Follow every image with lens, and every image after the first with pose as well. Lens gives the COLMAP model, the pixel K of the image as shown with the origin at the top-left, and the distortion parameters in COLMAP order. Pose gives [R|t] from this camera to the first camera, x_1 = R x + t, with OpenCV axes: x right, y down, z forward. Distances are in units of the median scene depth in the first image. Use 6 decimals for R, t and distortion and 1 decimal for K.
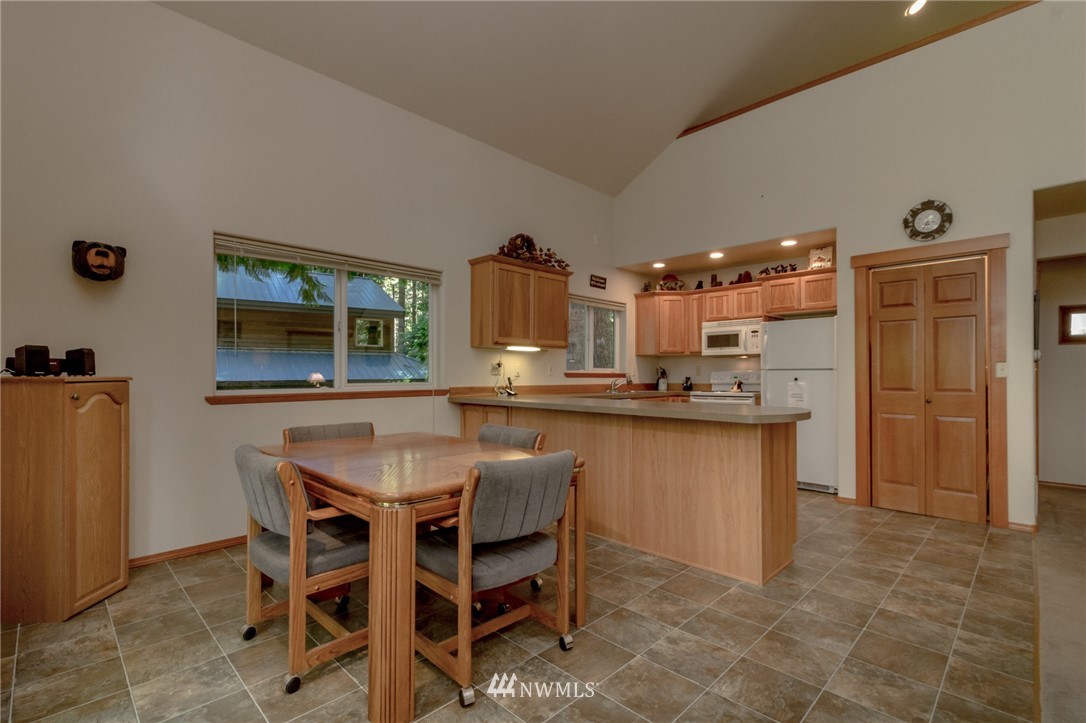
lens RADIAL K [[489.0, 0, 540.2], [0, 489.0, 372.7], [0, 0, 1]] dist [0.000574, 0.000721]
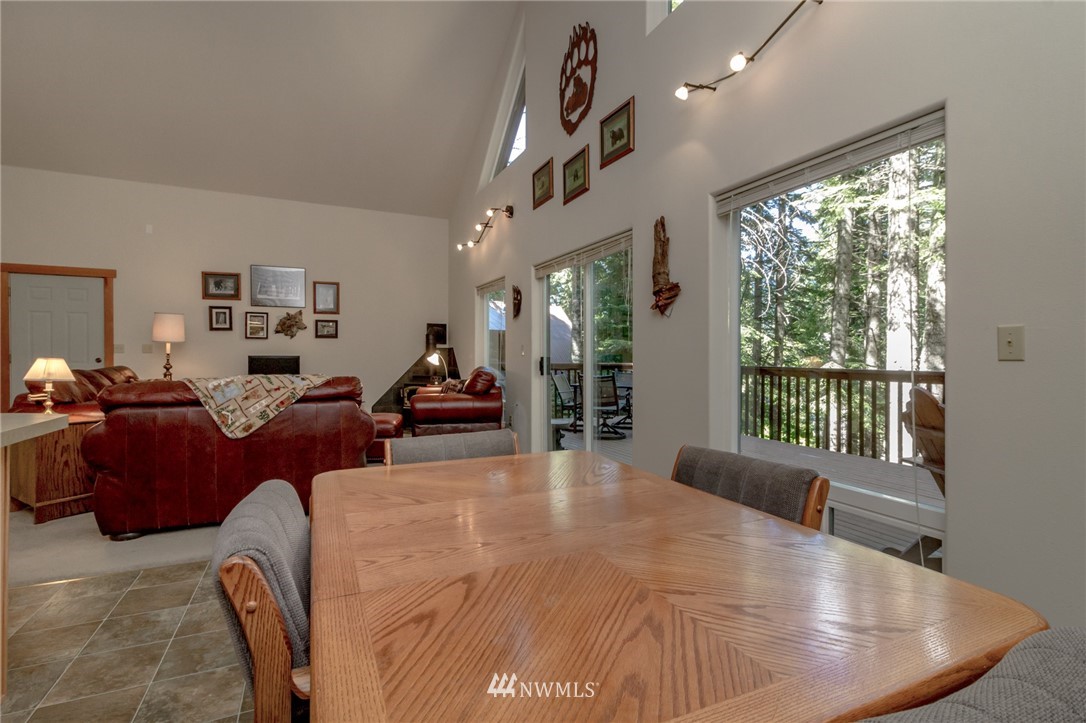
lens RADIAL K [[506.8, 0, 543.0], [0, 506.8, 352.7], [0, 0, 1]] dist [0.002655, 0.000495]
pose [[-0.936242, -0.002800, 0.351346, -0.211749], [-0.004416, 0.999983, -0.003799, 0.000490], [-0.351329, -0.005109, -0.936238, 0.705259]]
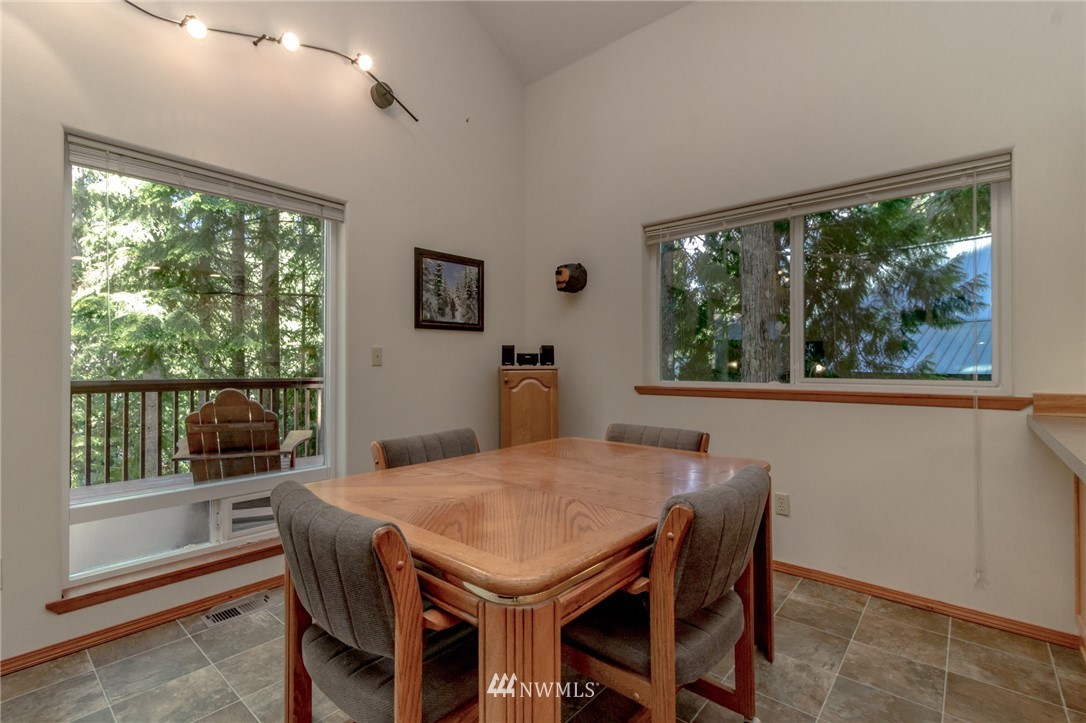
lens RADIAL K [[497.2, 0, 535.3], [0, 497.2, 355.6], [0, 0, 1]] dist [0.003678, 0.000495]
pose [[0.068287, -0.019458, -0.997476, 0.216504], [0.000936, 0.999811, -0.019440, 0.002707], [0.997665, 0.000394, 0.068292, 0.439206]]
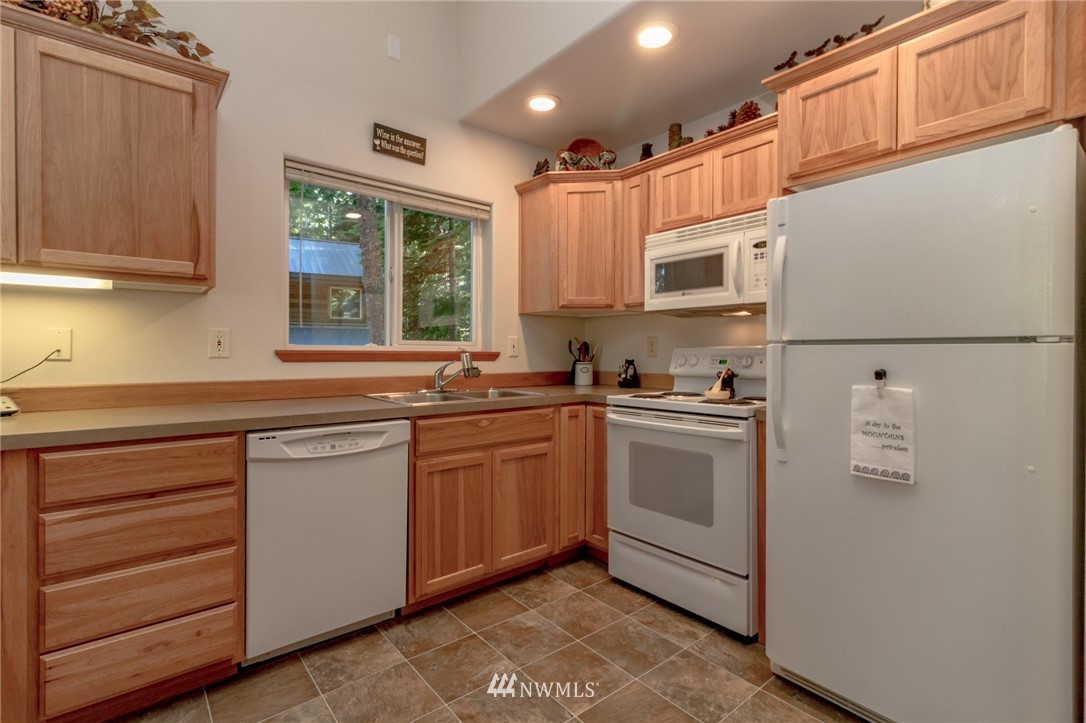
lens RADIAL K [[503.9, 0, 536.9], [0, 503.9, 354.7], [0, 0, 1]] dist [0.008144, 0.000265]
pose [[0.995728, 0.002348, -0.092305, 0.334232], [-0.001328, 0.999937, 0.011120, -0.001521], [0.092326, -0.010950, 0.995669, 0.656434]]
